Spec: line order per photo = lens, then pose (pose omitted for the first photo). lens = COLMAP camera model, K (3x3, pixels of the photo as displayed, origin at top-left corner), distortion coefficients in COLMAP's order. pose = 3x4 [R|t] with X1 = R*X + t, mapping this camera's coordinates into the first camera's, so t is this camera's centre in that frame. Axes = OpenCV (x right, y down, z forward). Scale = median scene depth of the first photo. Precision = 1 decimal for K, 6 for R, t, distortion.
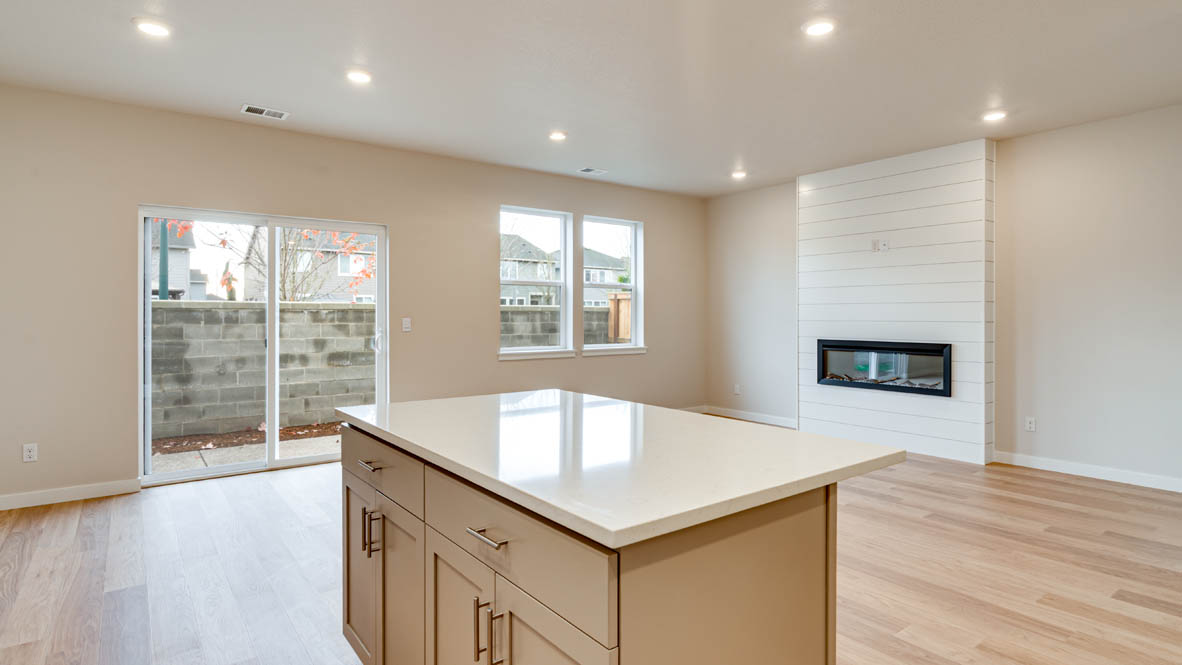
lens RADIAL K [[610.1, 0, 586.6], [0, 610.1, 318.4], [0, 0, 1]] dist [-0.000937, 0.001481]
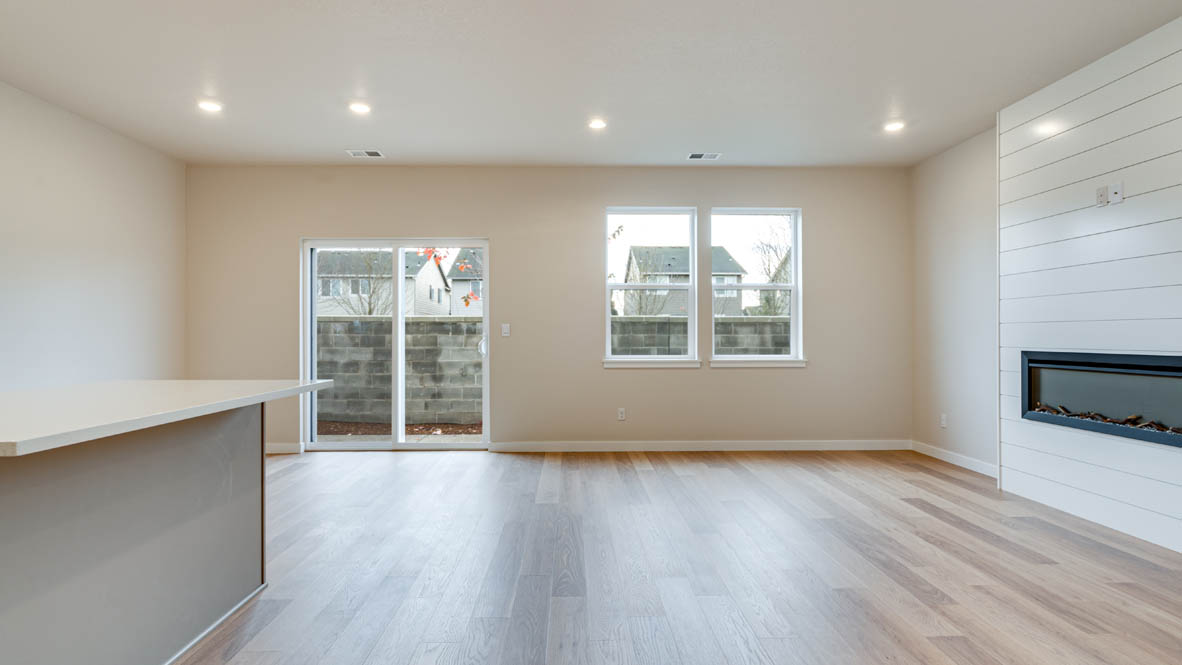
lens RADIAL K [[603.7, 0, 587.0], [0, 603.7, 337.2], [0, 0, 1]] dist [-0.001523, 0.001671]
pose [[0.815142, -0.000845, -0.579261, 0.357277], [-0.000700, 0.999997, -0.002444, 0.020582], [0.579261, 0.002397, 0.815139, 0.187027]]
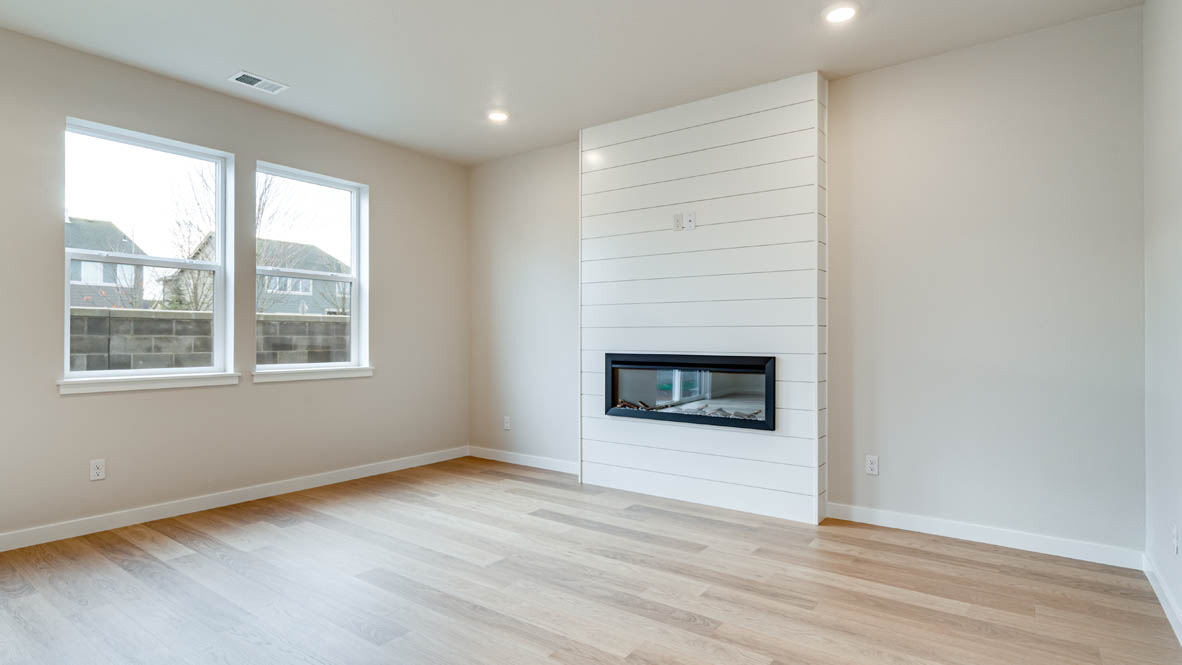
lens RADIAL K [[603.7, 0, 587.0], [0, 603.7, 337.2], [0, 0, 1]] dist [-0.001523, 0.001671]
pose [[0.957875, 0.000866, 0.287183, 0.145735], [0.000096, 0.999994, -0.003336, 0.016998], [-0.287184, 0.003223, 0.957870, 0.307715]]
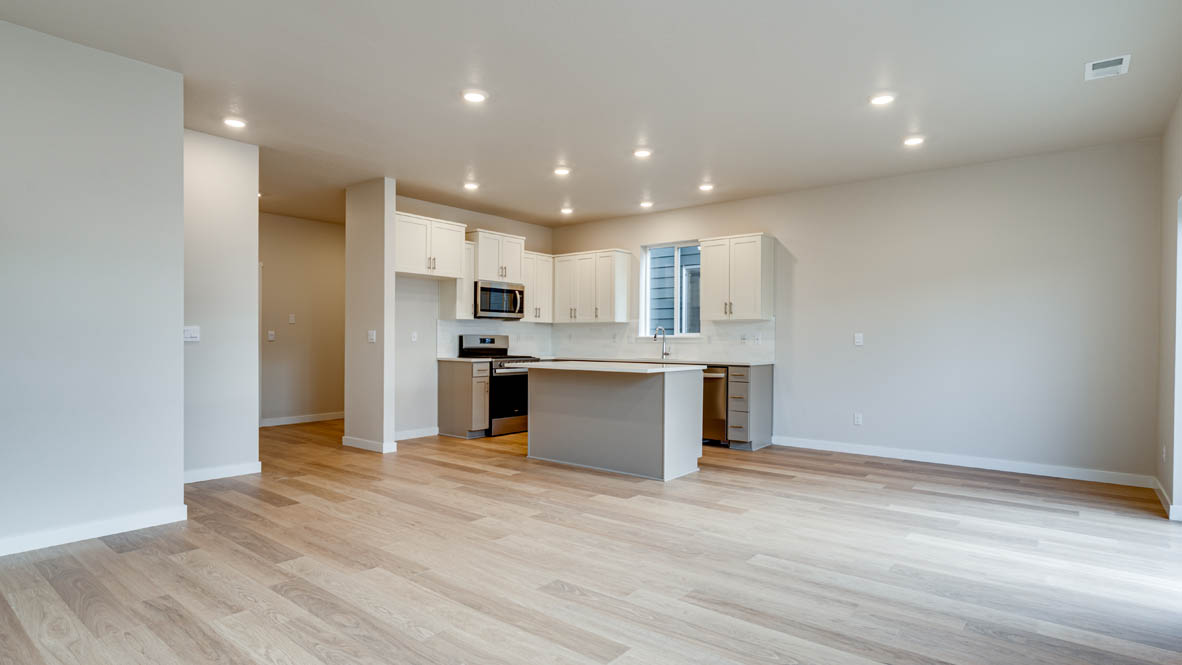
lens RADIAL K [[609.3, 0, 583.7], [0, 609.3, 337.9], [0, 0, 1]] dist [0.002382, 0.001006]
pose [[-0.971406, -0.007740, -0.237298, 0.217679], [-0.007615, 0.999970, -0.001445, 0.014429], [0.237302, 0.000403, -0.971436, 1.093004]]
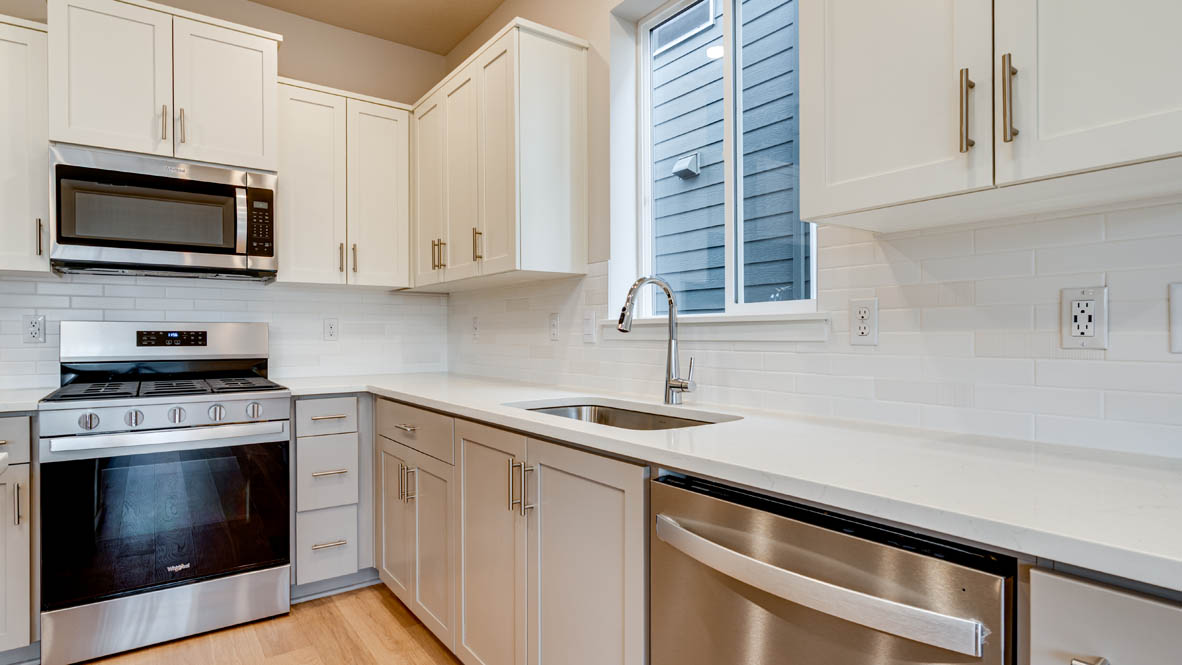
lens RADIAL K [[609.3, 0, 583.7], [0, 609.3, 337.9], [0, 0, 1]] dist [0.002382, 0.001006]
pose [[-0.999827, 0.002285, 0.018445, -0.160954], [0.002463, 0.999951, 0.009631, 0.016293], [-0.018422, 0.009674, -0.999783, 0.315511]]
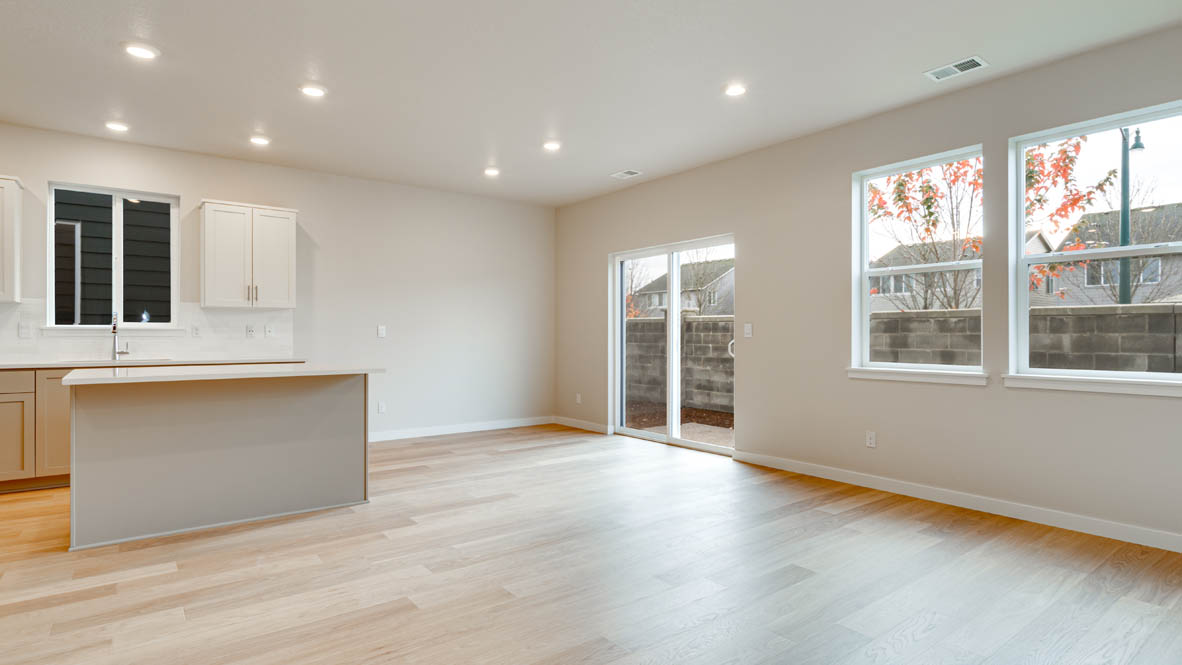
lens RADIAL K [[608.8, 0, 584.7], [0, 608.8, 329.3], [0, 0, 1]] dist [-0.003867, -0.000131]
pose [[0.001872, -0.007903, -0.999967, 0.565735], [-0.004854, 0.999957, -0.007912, 0.015218], [0.999986, 0.004869, 0.001834, 0.612936]]
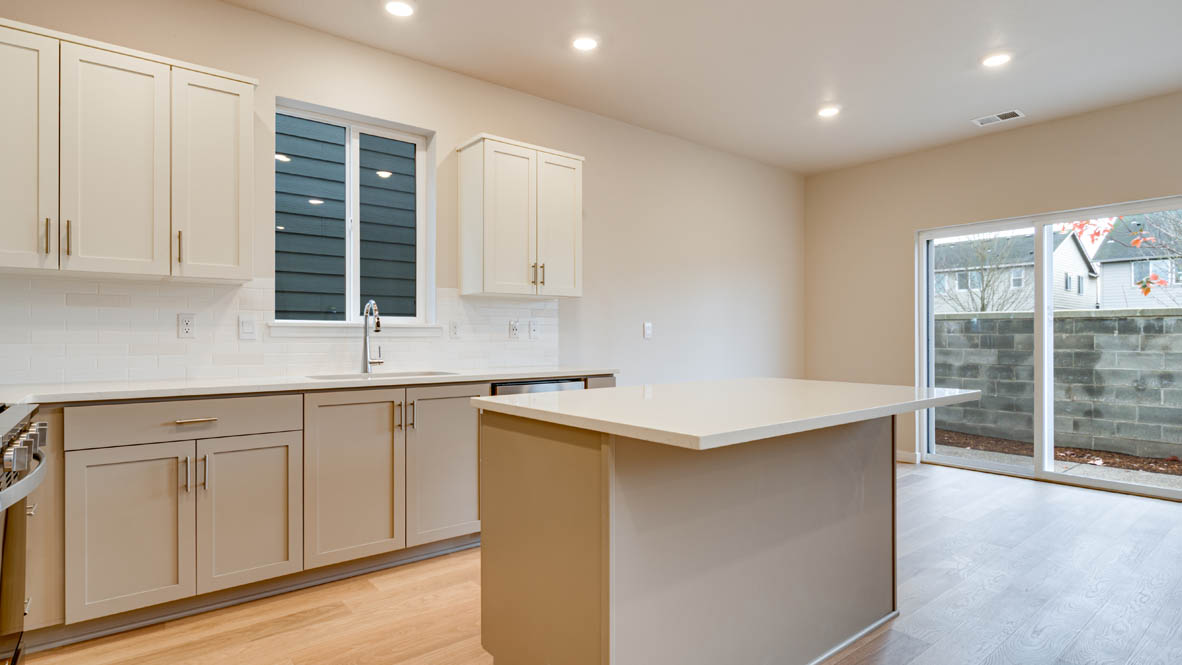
lens RADIAL K [[603.7, 0, 584.5], [0, 603.7, 332.5], [0, 0, 1]] dist [-0.001088, 0.000337]
pose [[0.028978, -0.007566, -0.999551, 0.306326], [-0.003398, 0.999965, -0.007667, 0.020087], [0.999574, 0.003619, 0.028951, 0.193071]]
